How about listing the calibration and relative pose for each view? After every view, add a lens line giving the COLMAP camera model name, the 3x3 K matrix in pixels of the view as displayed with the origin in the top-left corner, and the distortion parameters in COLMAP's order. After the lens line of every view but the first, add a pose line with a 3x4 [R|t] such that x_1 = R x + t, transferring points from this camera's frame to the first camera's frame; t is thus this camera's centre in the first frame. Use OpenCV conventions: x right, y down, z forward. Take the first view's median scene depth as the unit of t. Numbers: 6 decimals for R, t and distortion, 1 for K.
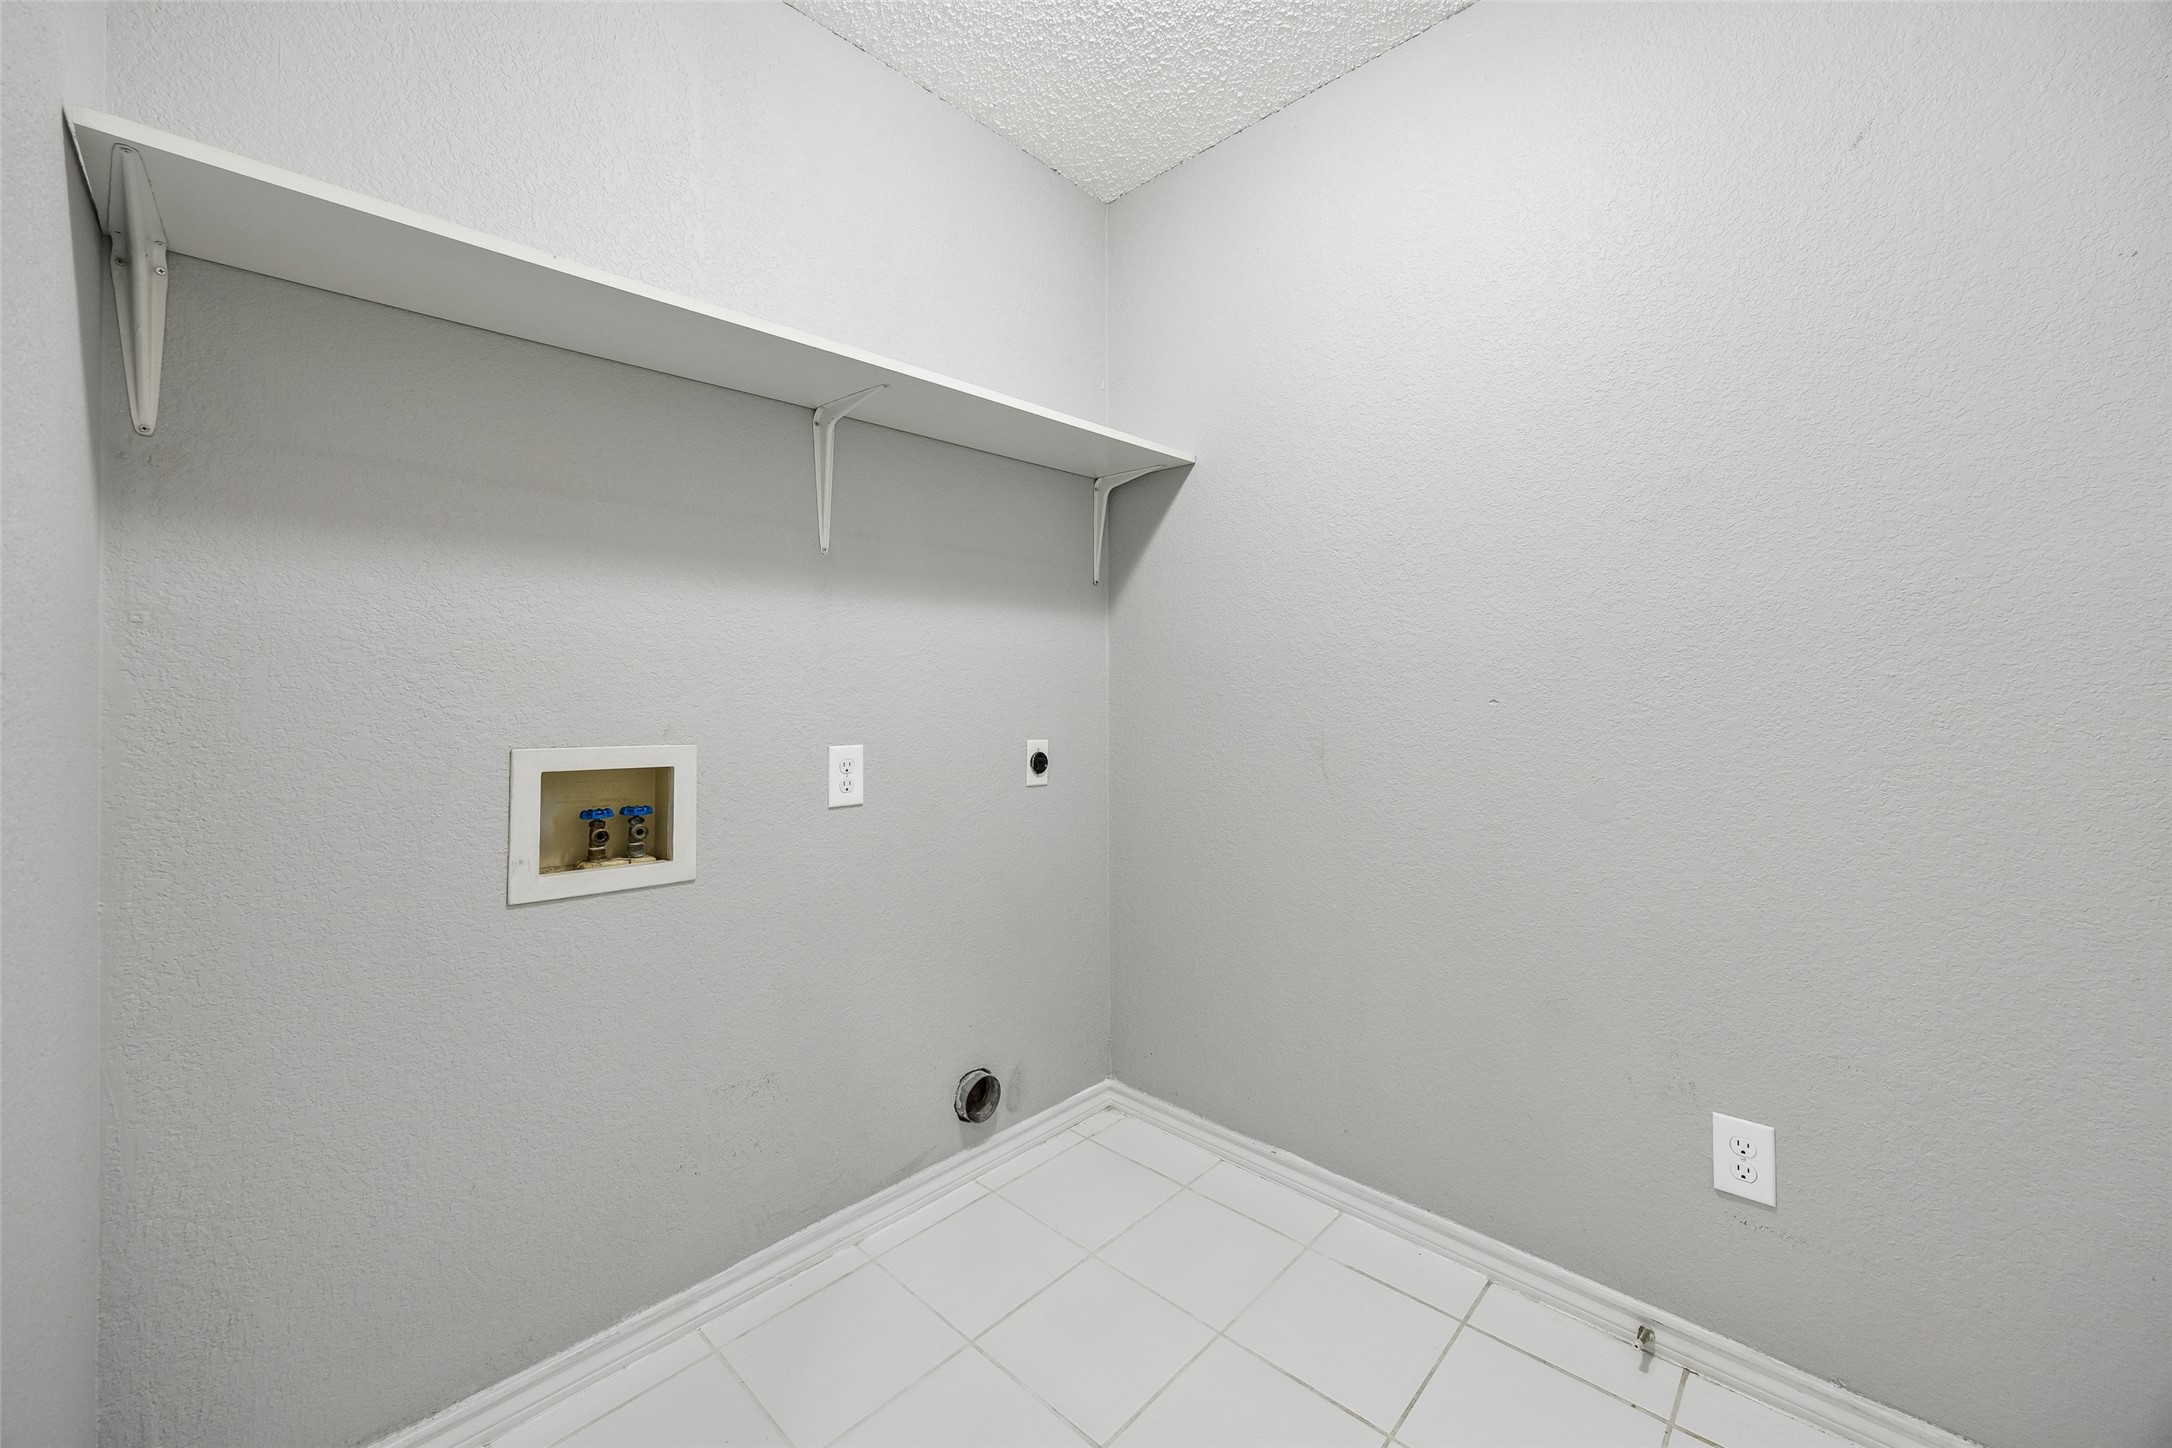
lens RADIAL K [[824.6, 0, 1083.2], [0, 824.6, 704.6], [0, 0, 1]] dist [-0.006286, -0.000093]
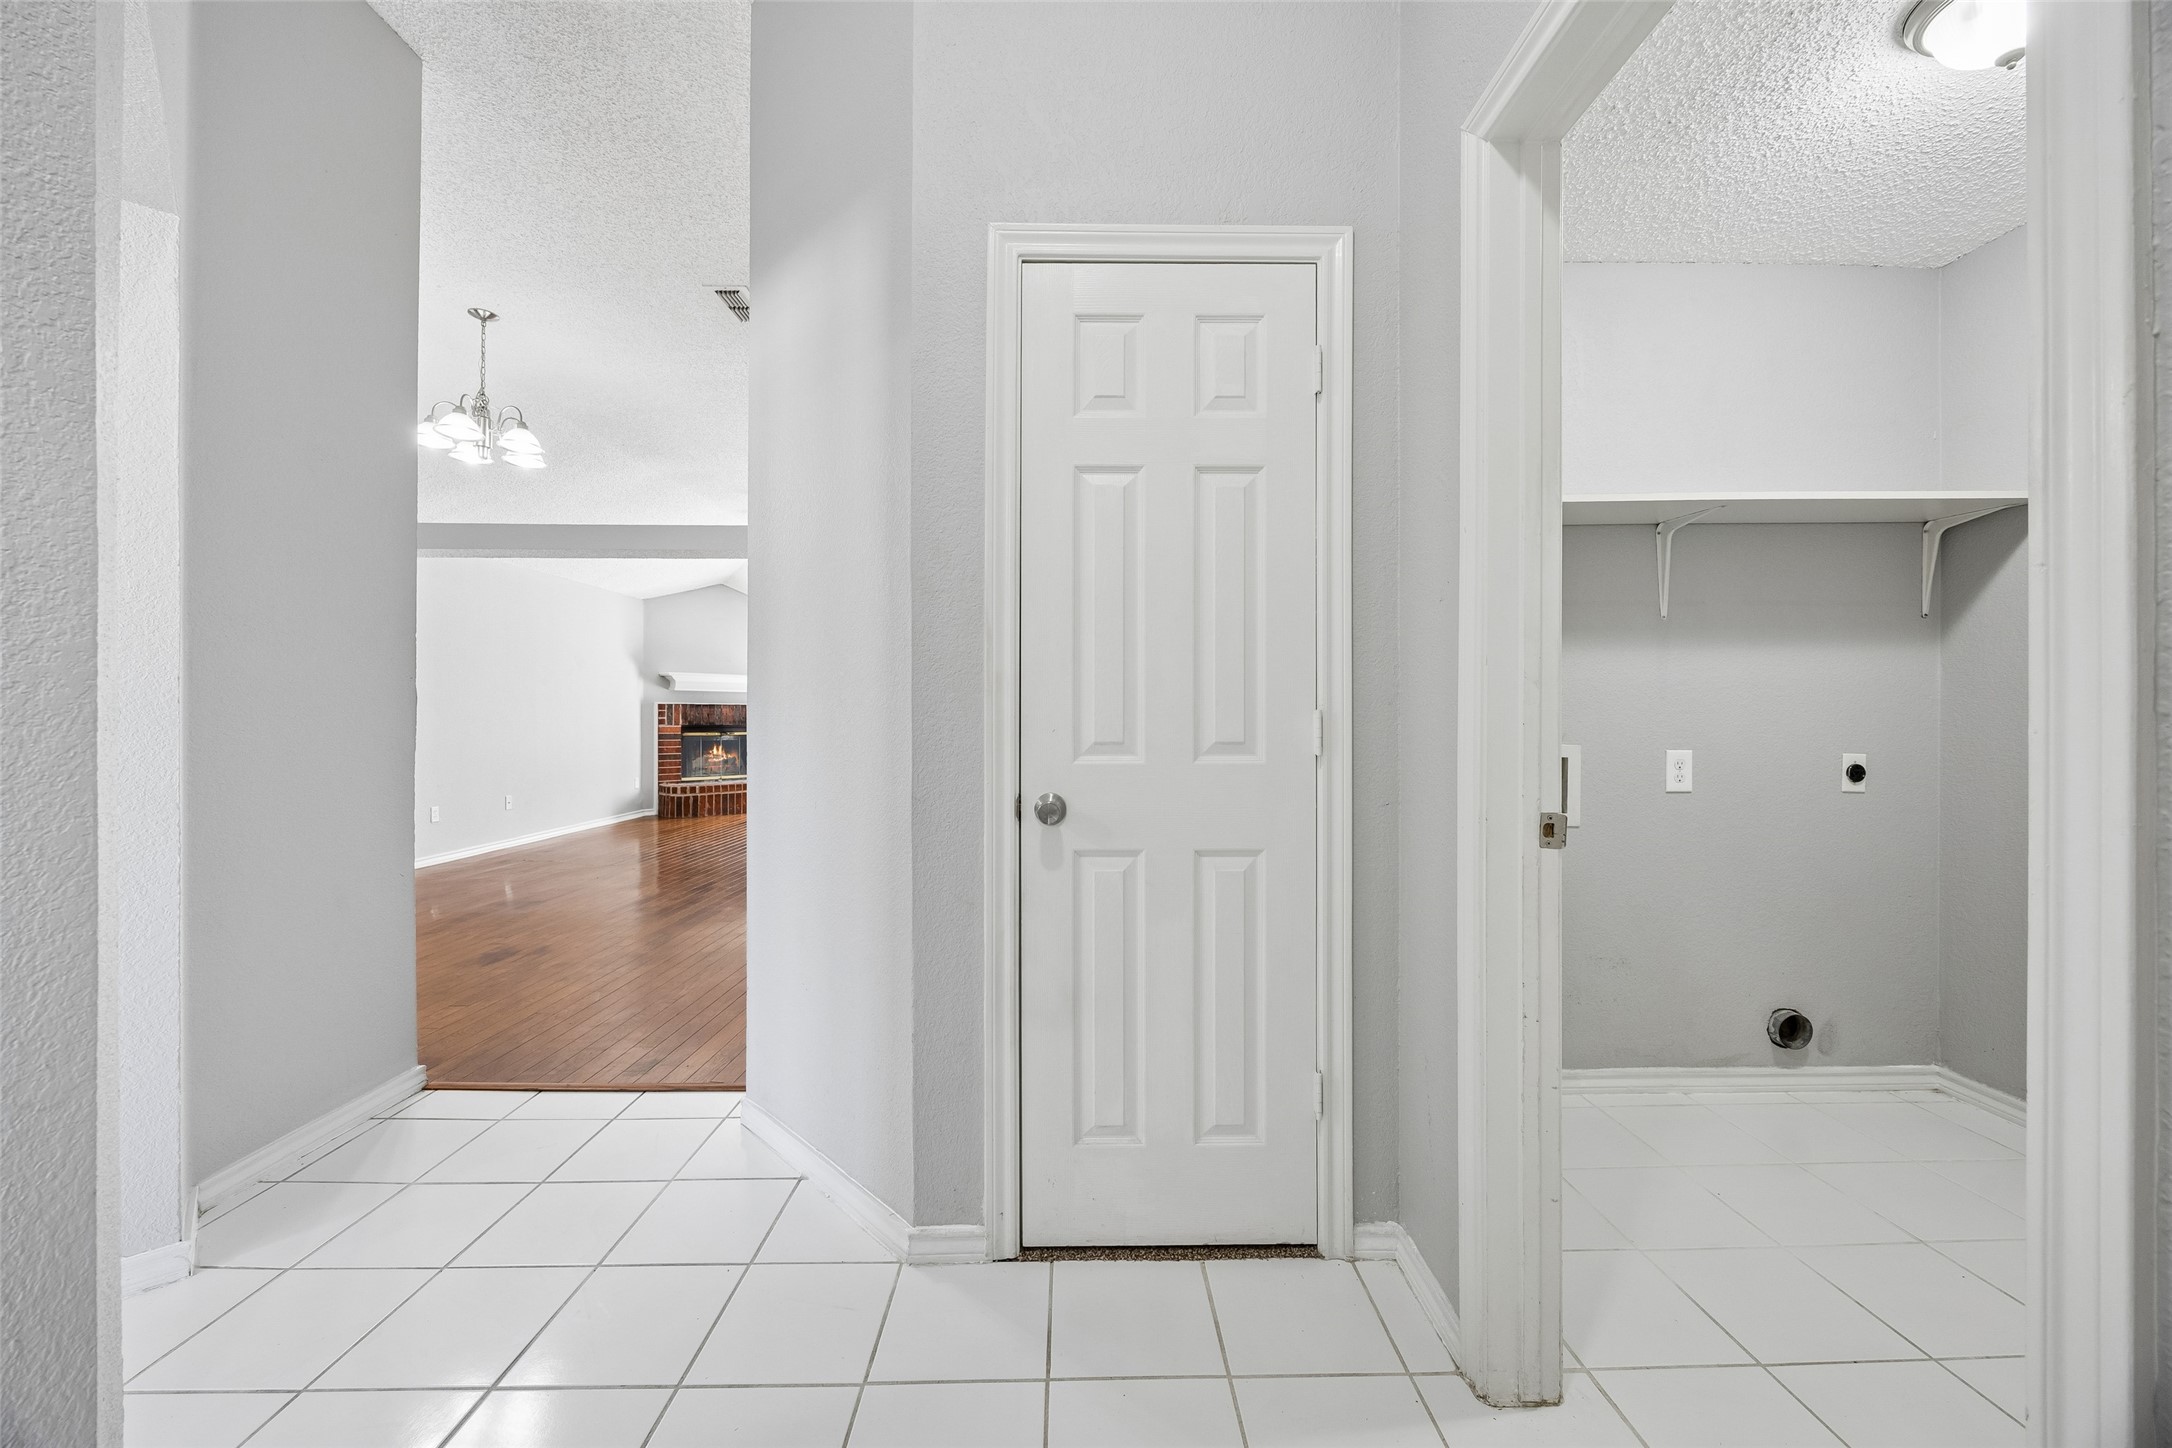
lens RADIAL K [[824.6, 0, 1083.2], [0, 824.6, 704.6], [0, 0, 1]] dist [-0.006286, -0.000093]
pose [[0.706394, 0.005939, -0.707794, -0.004552], [-0.011990, 0.999922, -0.003576, -0.011518], [0.707717, 0.011012, 0.706410, -0.679055]]
